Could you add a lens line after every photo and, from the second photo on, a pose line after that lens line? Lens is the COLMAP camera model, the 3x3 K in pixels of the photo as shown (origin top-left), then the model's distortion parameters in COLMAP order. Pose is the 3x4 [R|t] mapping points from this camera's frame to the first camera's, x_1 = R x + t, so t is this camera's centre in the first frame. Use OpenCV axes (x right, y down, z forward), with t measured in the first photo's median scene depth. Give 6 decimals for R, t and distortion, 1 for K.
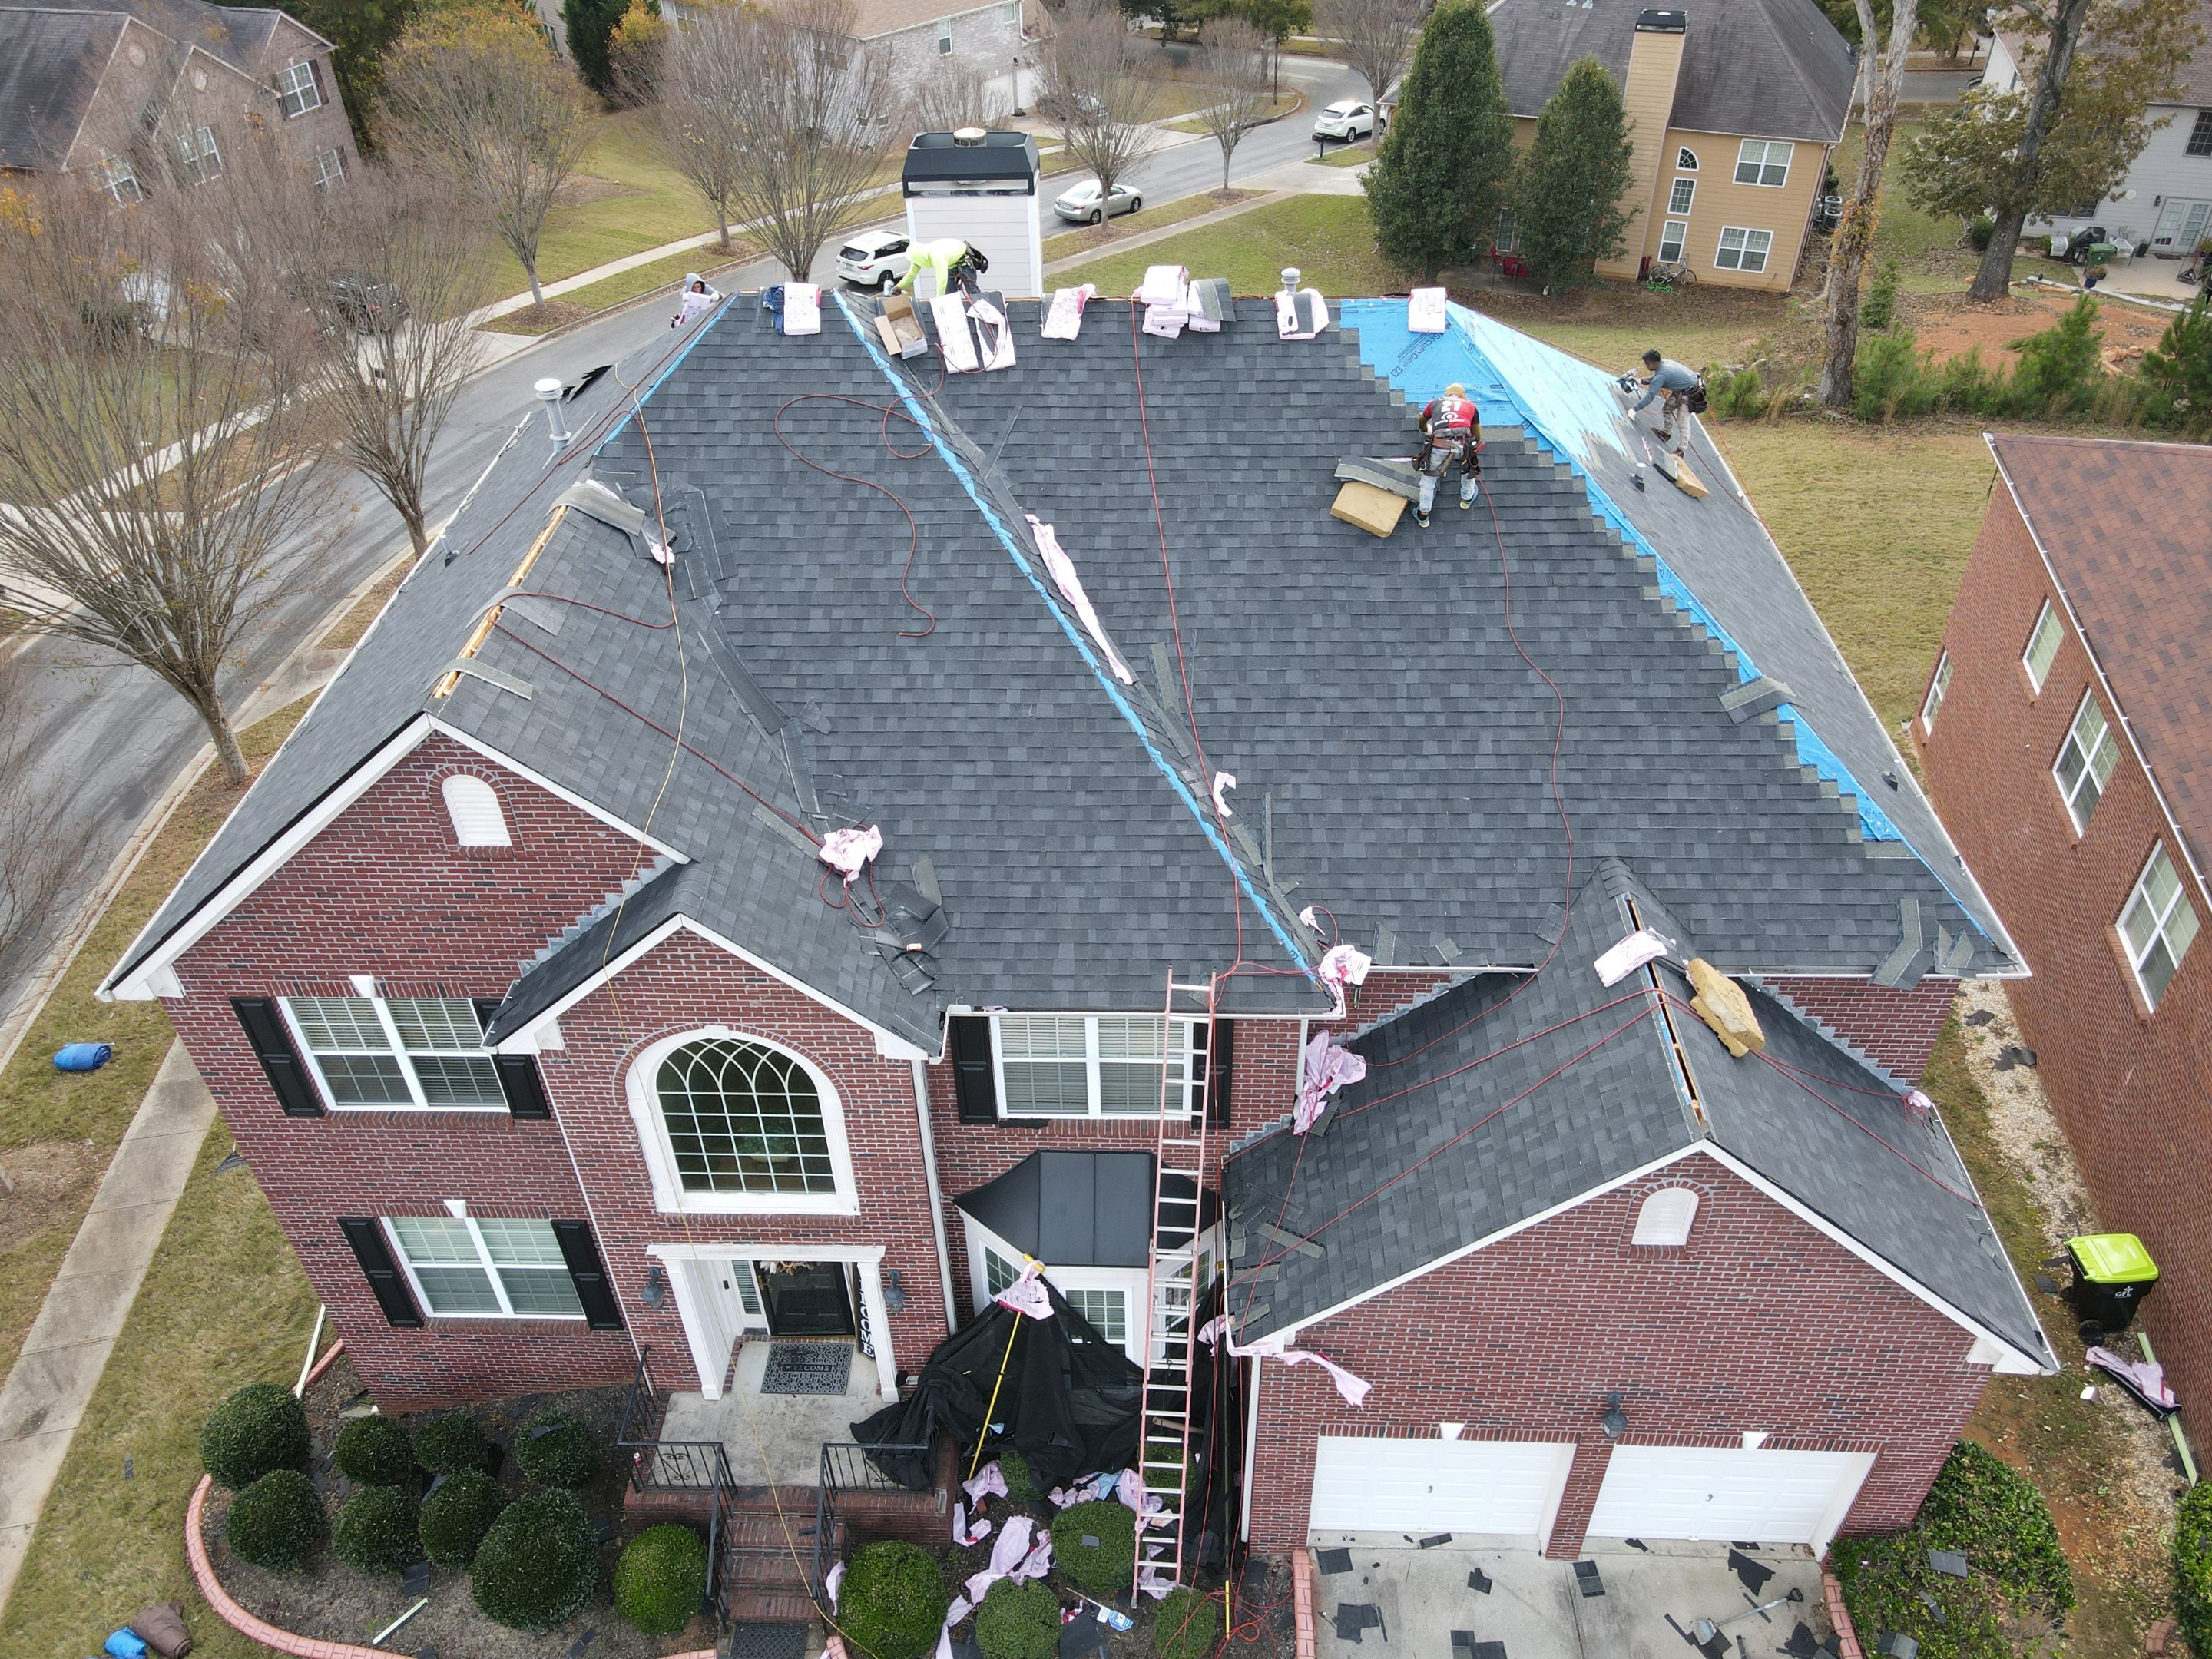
lens RADIAL K [[1618.4, 0, 1103.8], [0, 1618.4, 835.6], [0, 0, 1]] dist [0.014533, 0.011409]
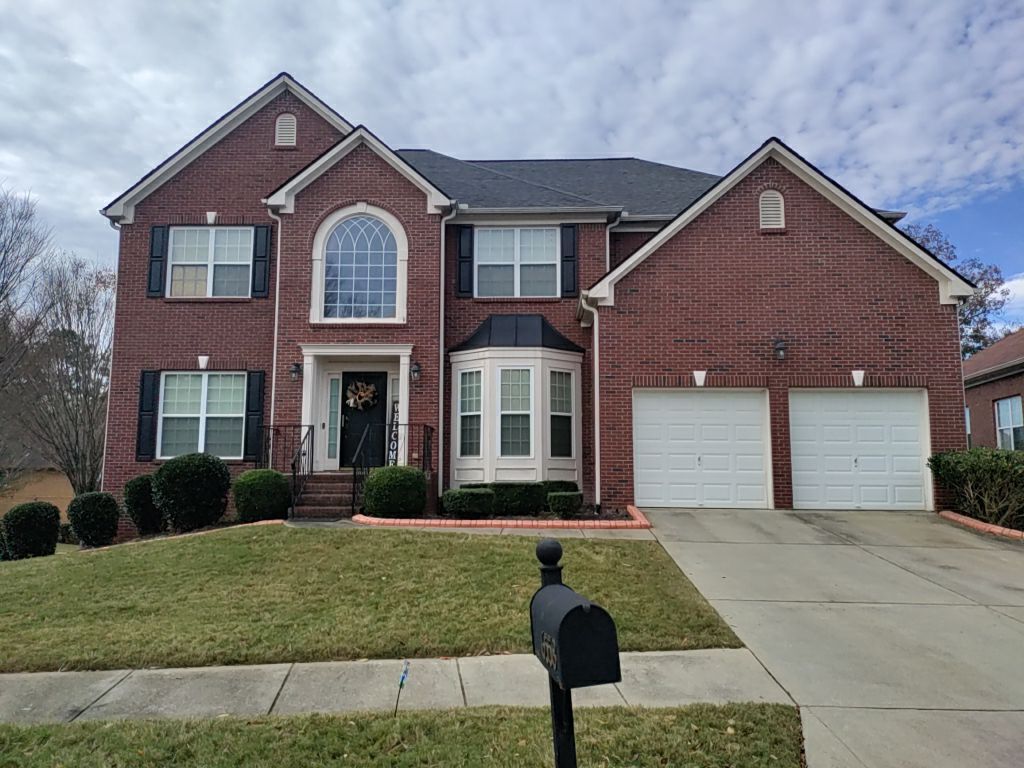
lens RADIAL K [[735.4, 0, 514.1], [0, 735.4, 381.0], [0, 0, 1]] dist [0.060433, -0.030908]
pose [[0.999767, 0.021499, 0.001824, -0.008615], [-0.013682, 0.697103, -0.716840, 0.951251], [-0.016683, 0.716648, 0.697235, 0.373255]]
